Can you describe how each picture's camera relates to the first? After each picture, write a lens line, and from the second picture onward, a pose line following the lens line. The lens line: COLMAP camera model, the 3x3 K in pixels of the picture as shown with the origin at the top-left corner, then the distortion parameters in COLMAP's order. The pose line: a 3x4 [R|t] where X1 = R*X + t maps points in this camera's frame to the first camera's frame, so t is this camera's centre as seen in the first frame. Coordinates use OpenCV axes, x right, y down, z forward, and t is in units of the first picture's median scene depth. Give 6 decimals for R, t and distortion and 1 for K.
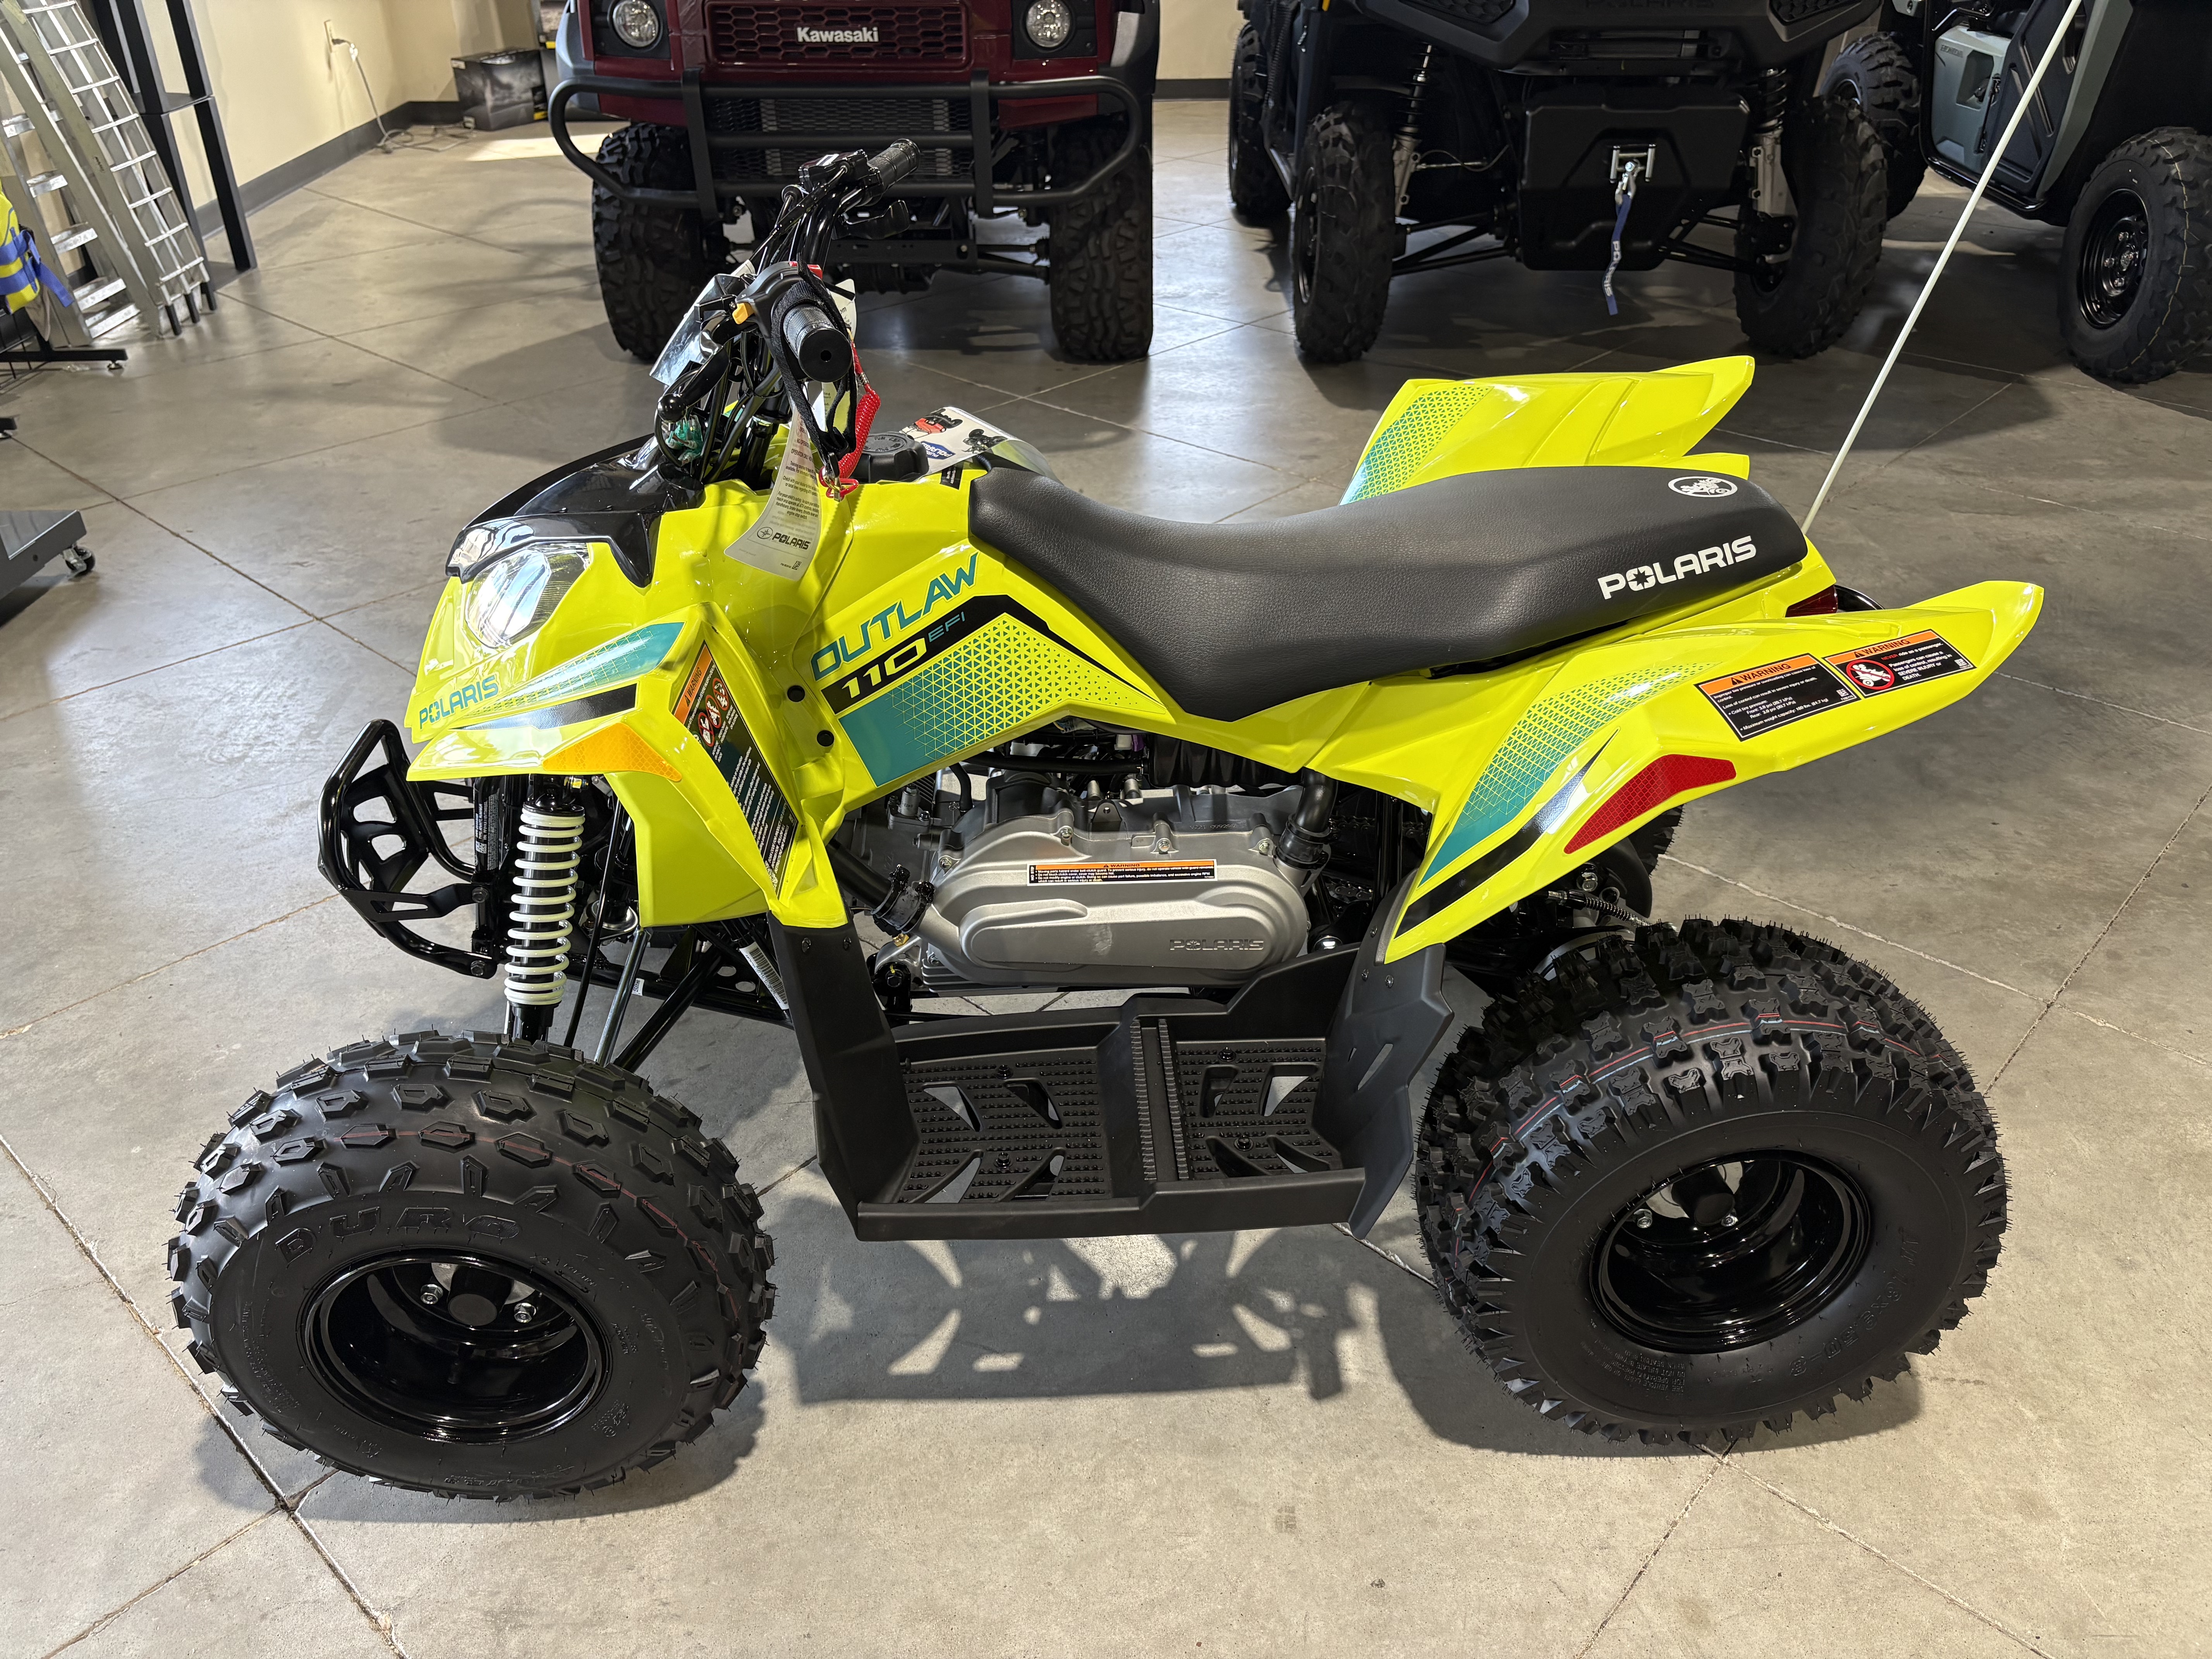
lens RADIAL K [[1671.4, 0, 1102.9], [0, 1671.4, 845.4], [0, 0, 1]] dist [0.037498, -0.042321]
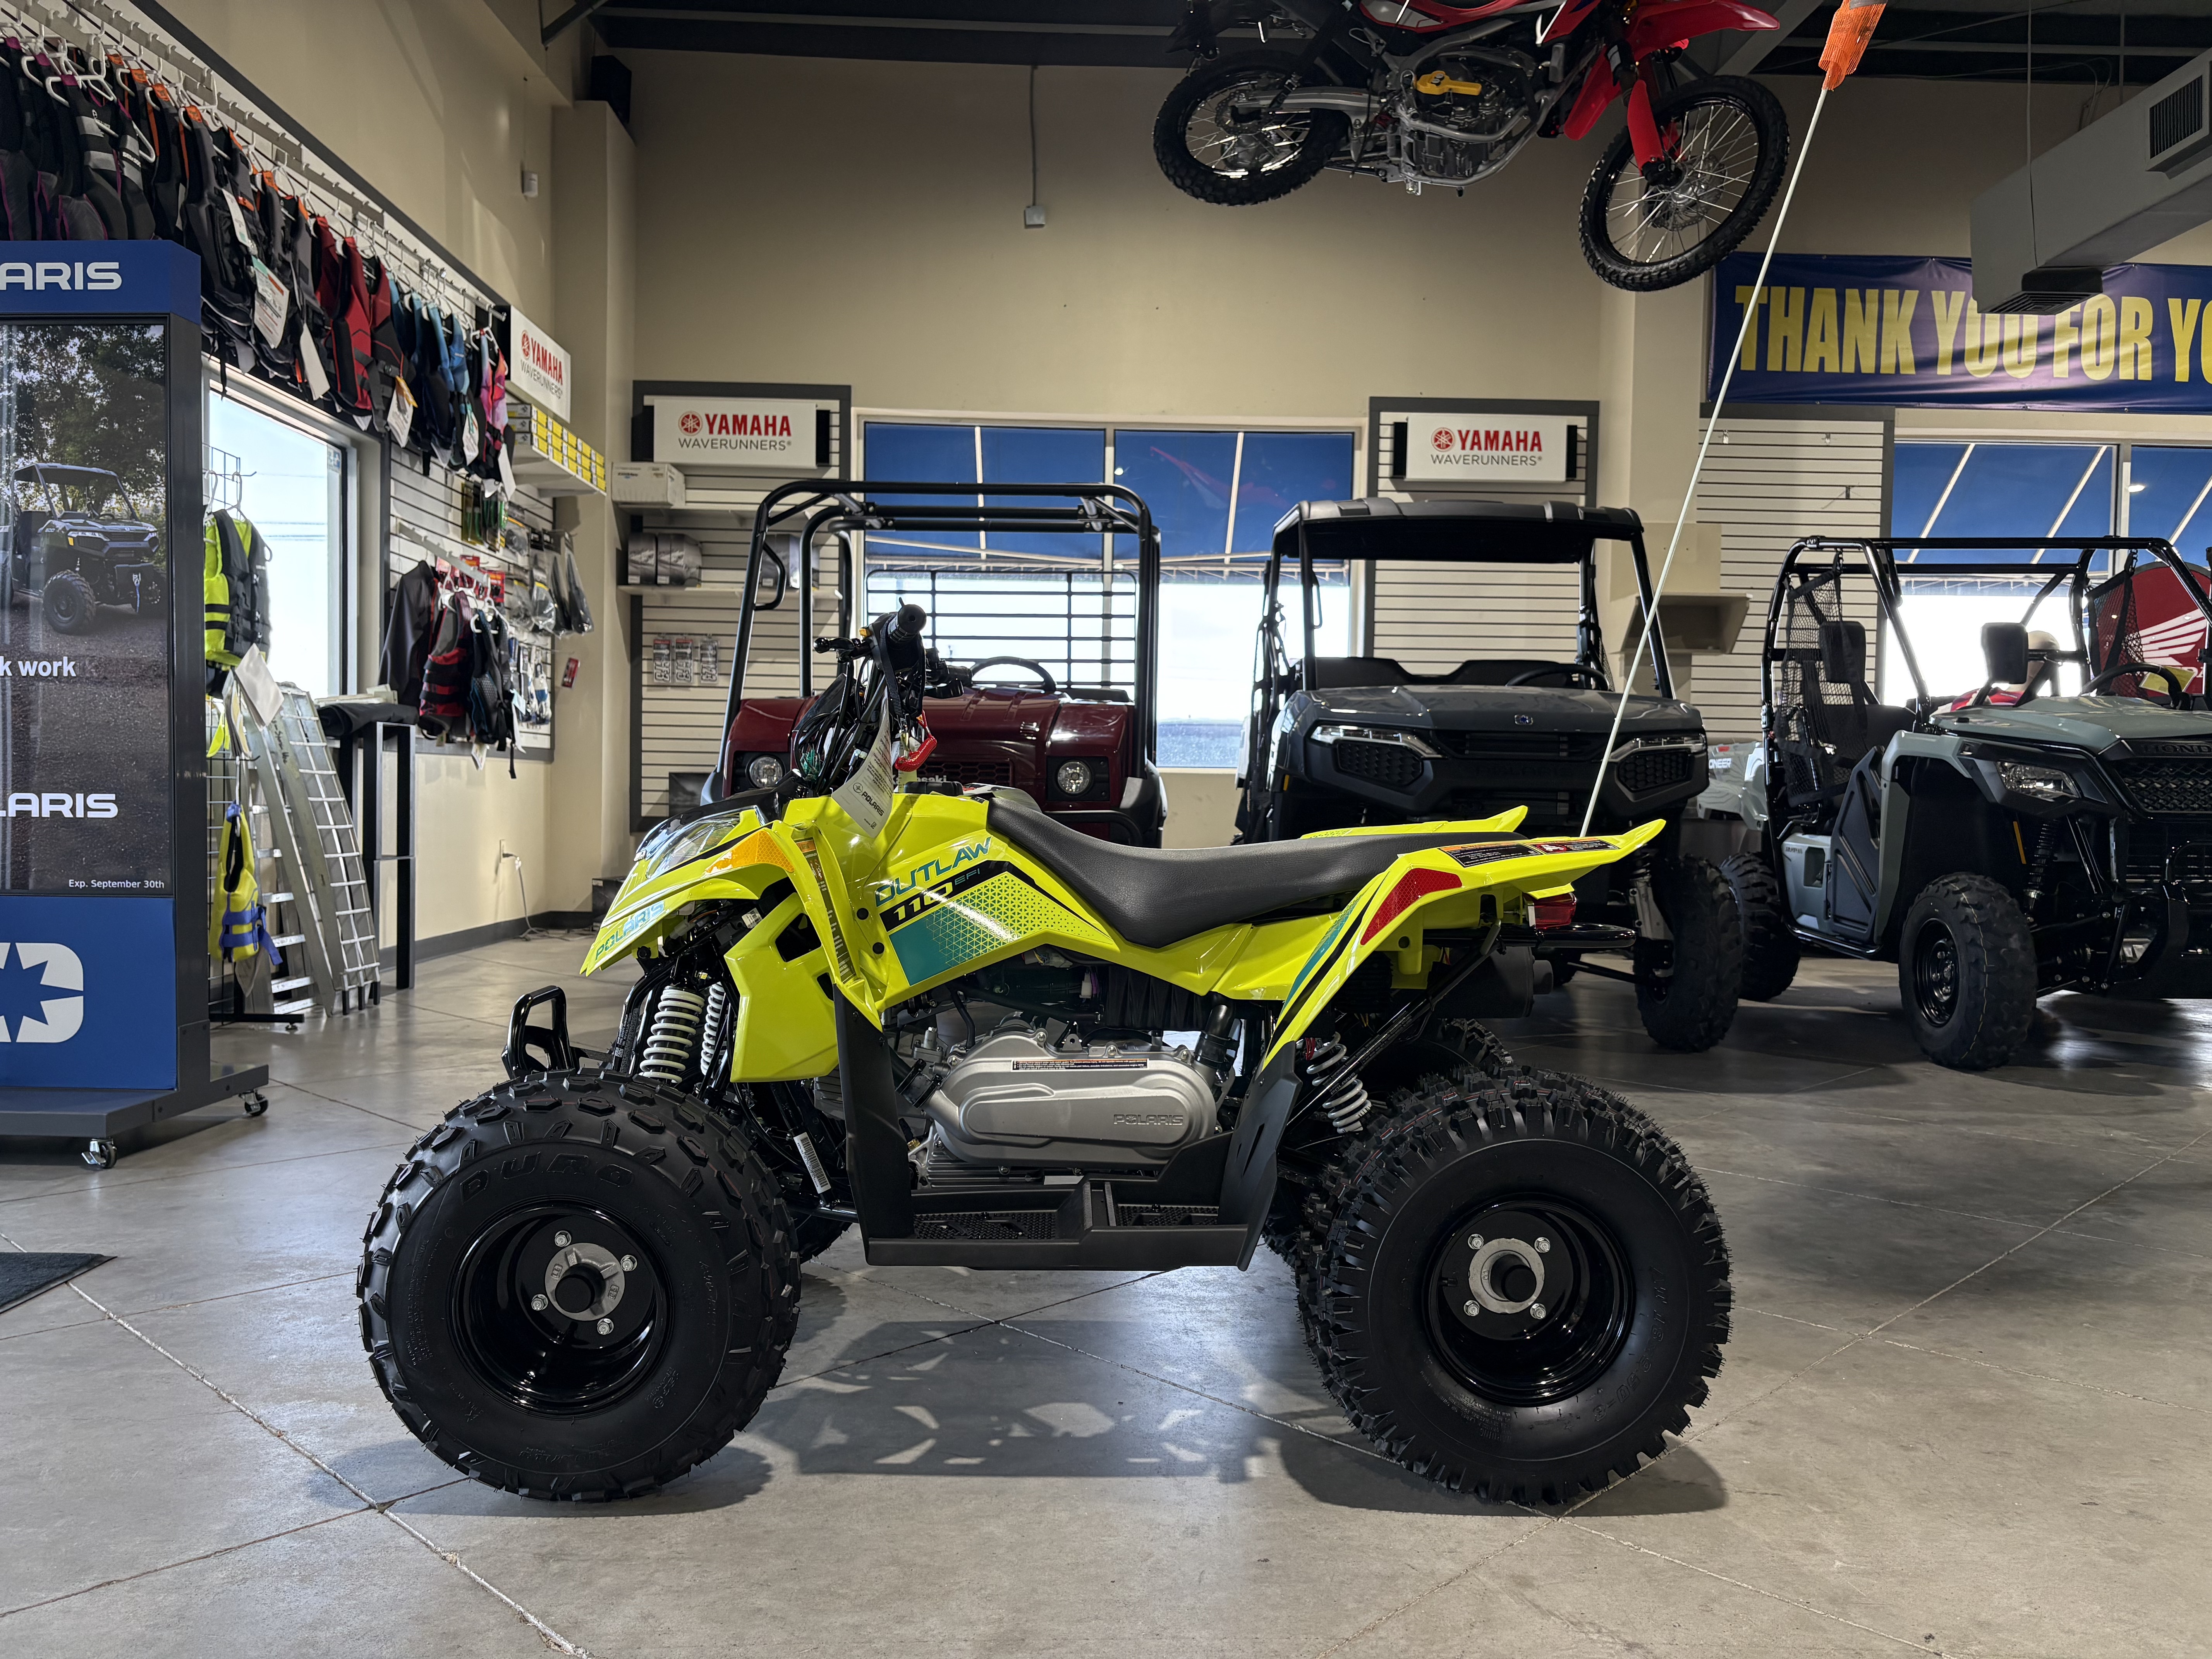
lens RADIAL K [[1671.4, 0, 1099.3], [0, 1671.4, 841.7], [0, 0, 1]] dist [0.037498, -0.042321]
pose [[0.999399, 0.022466, -0.026387, 0.057502], [-0.032740, 0.861705, -0.506353, 0.536835], [0.011362, 0.506912, 0.861923, -0.275964]]
